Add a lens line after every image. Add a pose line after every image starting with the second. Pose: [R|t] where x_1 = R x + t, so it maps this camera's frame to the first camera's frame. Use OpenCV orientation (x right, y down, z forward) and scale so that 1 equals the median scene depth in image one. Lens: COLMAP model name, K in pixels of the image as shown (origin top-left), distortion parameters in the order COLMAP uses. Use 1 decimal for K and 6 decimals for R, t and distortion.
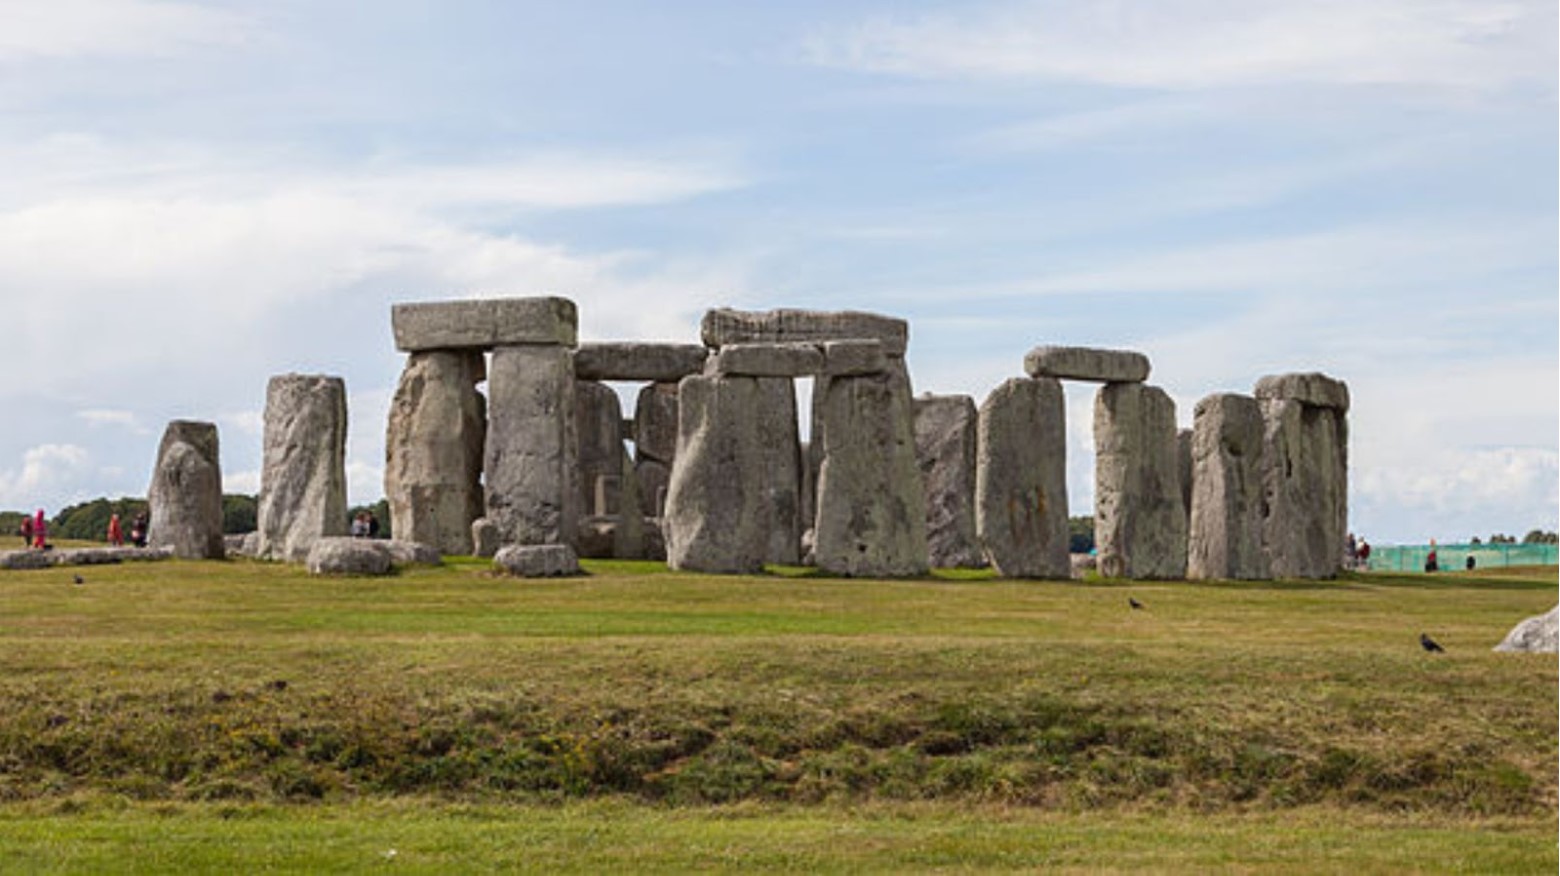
lens RADIAL K [[2777.6, 0, 776.6], [0, 2777.6, 533.4], [0, 0, 1]] dist [0.041454, 0.033068]
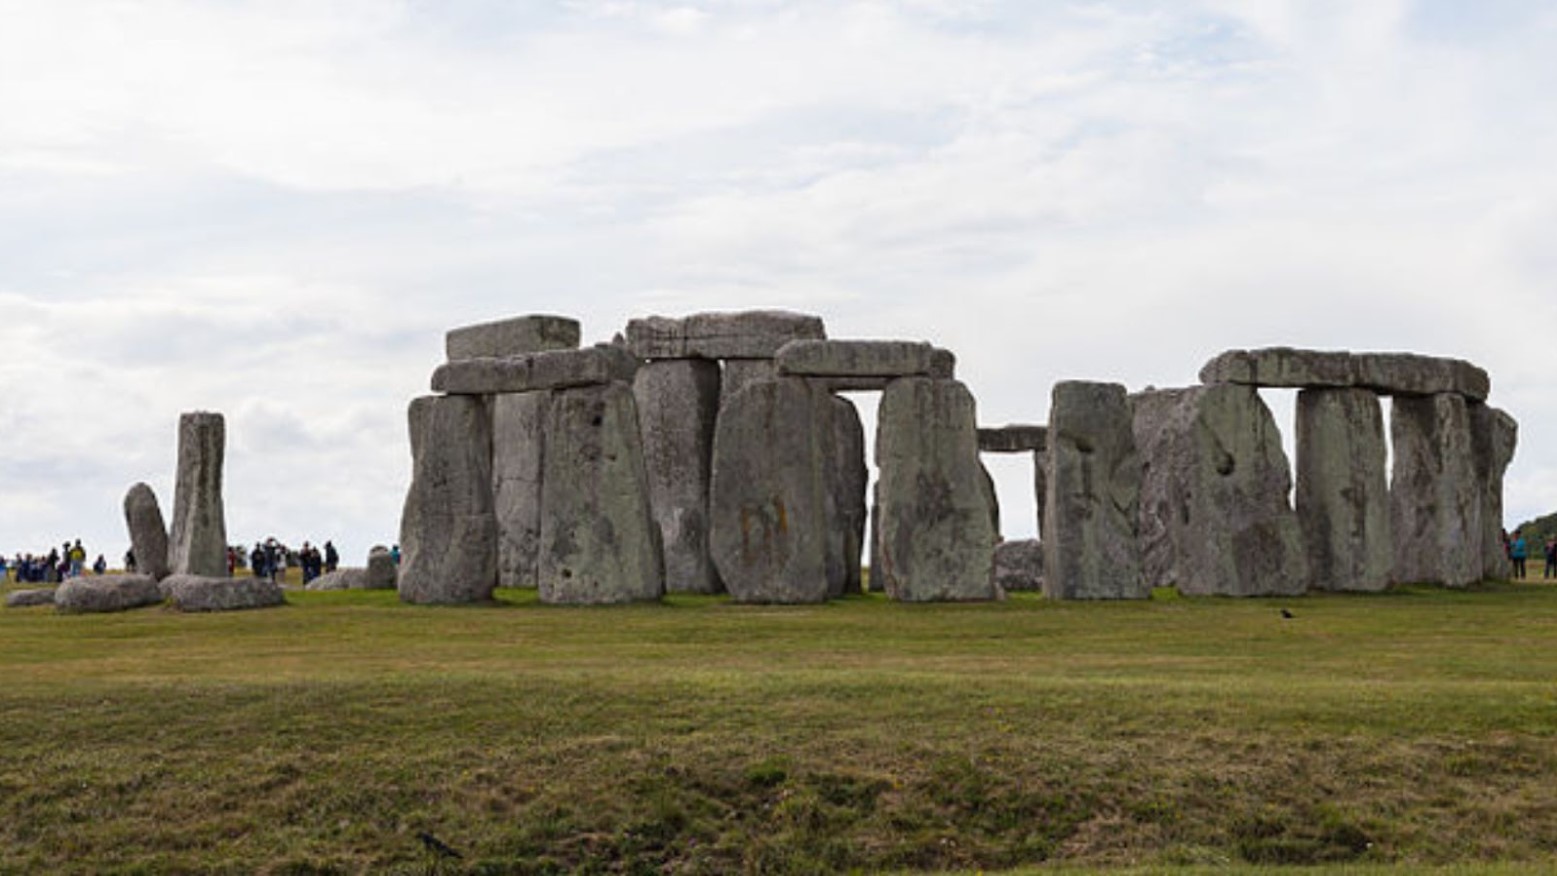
lens RADIAL K [[3017.8, 0, 778.5], [0, 3017.8, 438.0], [0, 0, 1]] dist [0.004848, -0.077479]
pose [[0.853831, -0.044052, -0.518682, 0.585297], [0.024693, 0.998719, -0.044173, 0.005978], [0.519963, 0.024909, 0.853825, 0.171505]]
